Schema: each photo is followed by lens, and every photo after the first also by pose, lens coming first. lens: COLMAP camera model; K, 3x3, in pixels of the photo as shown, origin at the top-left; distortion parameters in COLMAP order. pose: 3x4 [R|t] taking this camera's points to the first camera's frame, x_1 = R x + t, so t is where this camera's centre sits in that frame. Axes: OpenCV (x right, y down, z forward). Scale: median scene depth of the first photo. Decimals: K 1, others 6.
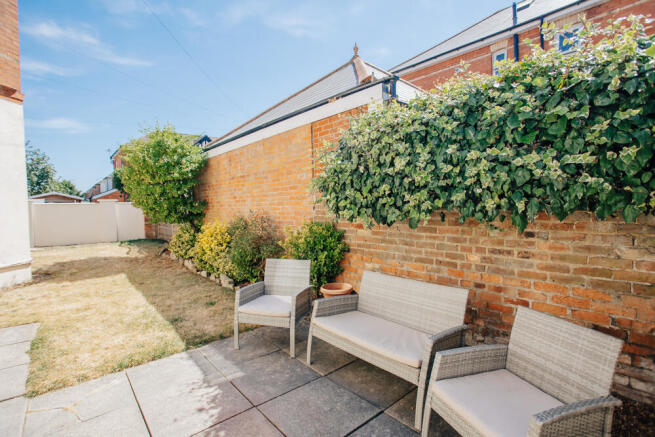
lens RADIAL K [[351.8, 0, 327.5], [0, 351.8, 218.5], [0, 0, 1]] dist [-0.092839, 0.042391]
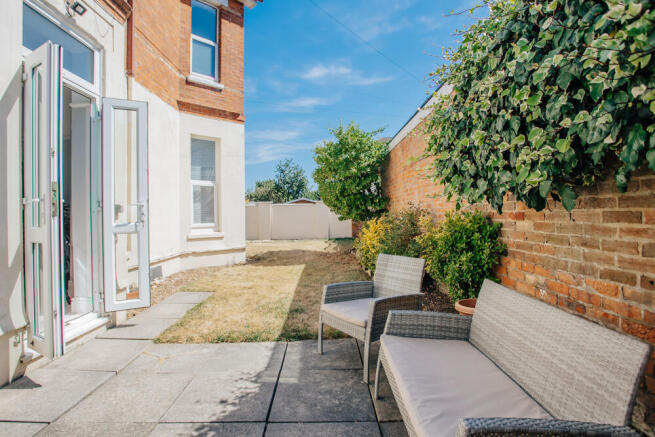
lens RADIAL K [[351.8, 0, 327.5], [0, 351.8, 218.5], [0, 0, 1]] dist [-0.092839, 0.042391]
pose [[0.726063, 0.002449, -0.687624, 0.268054], [-0.025607, 0.999396, -0.023479, 0.049853], [0.687151, 0.034655, 0.725688, 0.296171]]
